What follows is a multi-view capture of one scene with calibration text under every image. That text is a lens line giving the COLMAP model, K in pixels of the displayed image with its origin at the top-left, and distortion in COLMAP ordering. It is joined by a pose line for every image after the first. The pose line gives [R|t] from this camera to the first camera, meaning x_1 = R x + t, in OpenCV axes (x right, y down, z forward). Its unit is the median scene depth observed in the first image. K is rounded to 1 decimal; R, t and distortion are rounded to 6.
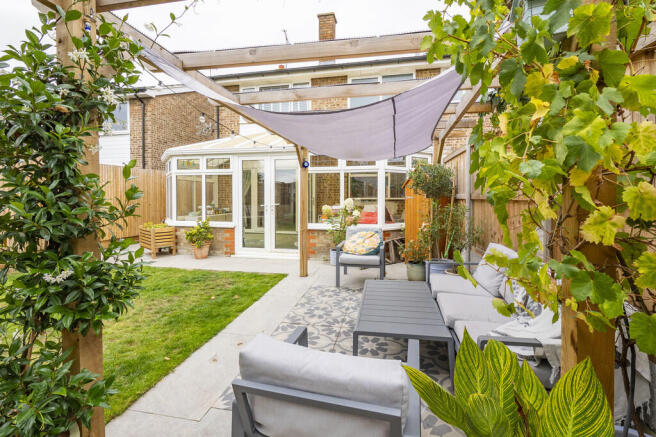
lens RADIAL K [[291.7, 0, 329.9], [0, 291.7, 208.2], [0, 0, 1]] dist [0.000058, 0.000015]
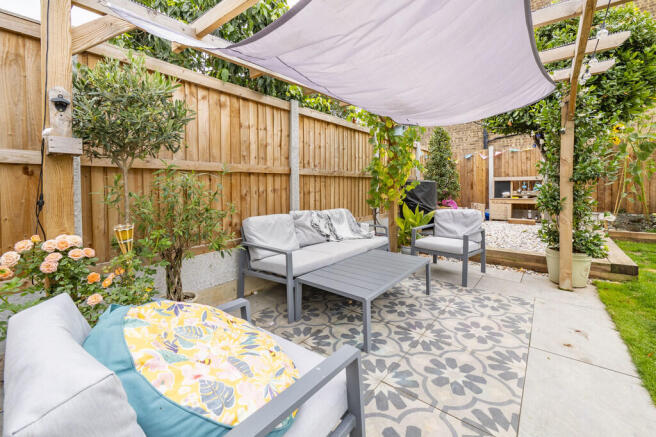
lens RADIAL K [[274.8, 0, 330.4], [0, 274.8, 194.4], [0, 0, 1]] dist [0.000540, 0.000315]
pose [[-0.886530, 0.003400, 0.462659, -0.062159], [0.034672, 0.997649, 0.059105, 0.001948], [-0.461371, 0.068440, -0.884564, 1.340214]]
